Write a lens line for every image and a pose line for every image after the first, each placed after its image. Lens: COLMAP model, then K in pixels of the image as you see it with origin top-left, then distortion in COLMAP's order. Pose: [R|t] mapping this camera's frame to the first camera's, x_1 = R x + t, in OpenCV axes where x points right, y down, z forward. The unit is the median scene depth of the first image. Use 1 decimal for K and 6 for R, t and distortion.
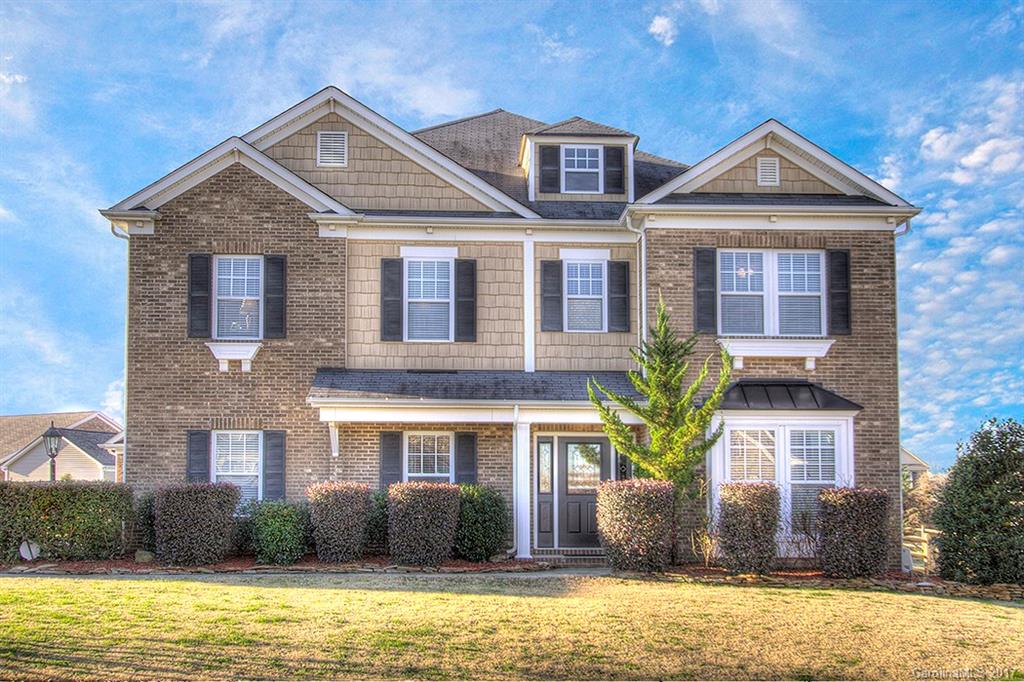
lens RADIAL K [[1024.5, 0, 510.3], [0, 1024.5, 414.5], [0, 0, 1]] dist [0.002229, 0.000000]
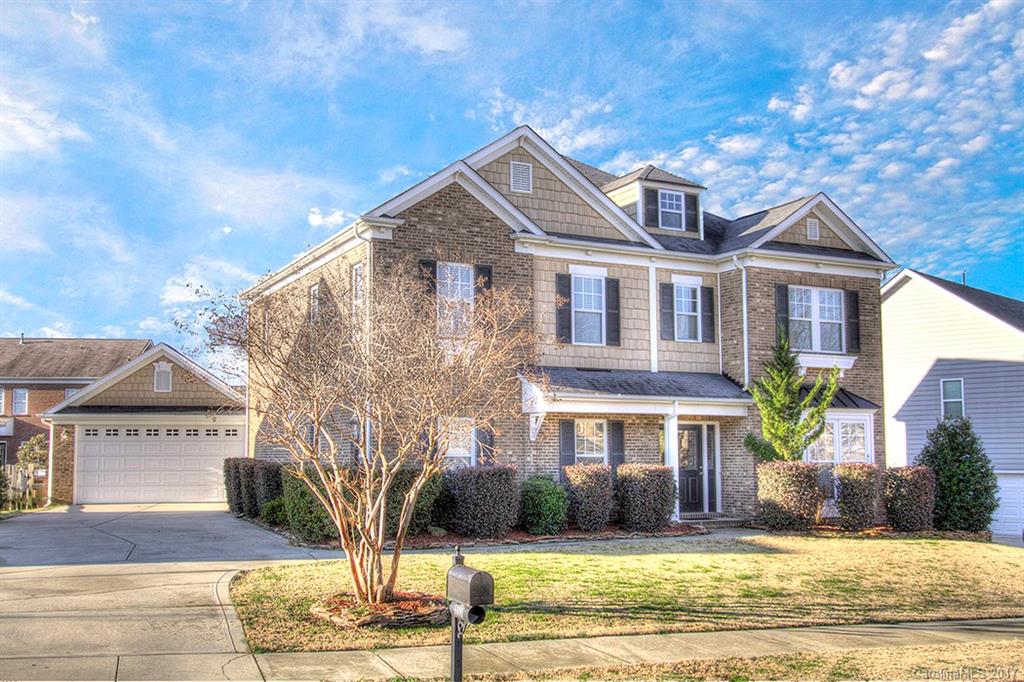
lens RADIAL K [[1017.8, 0, 512.2], [0, 1017.8, 340.5], [0, 0, 1]] dist [0.022799, 0.000000]
pose [[0.909503, 0.043730, 0.413391, -0.657434], [-0.027358, 0.998592, -0.045445, -0.019299], [-0.414796, 0.030023, 0.909419, -0.051849]]
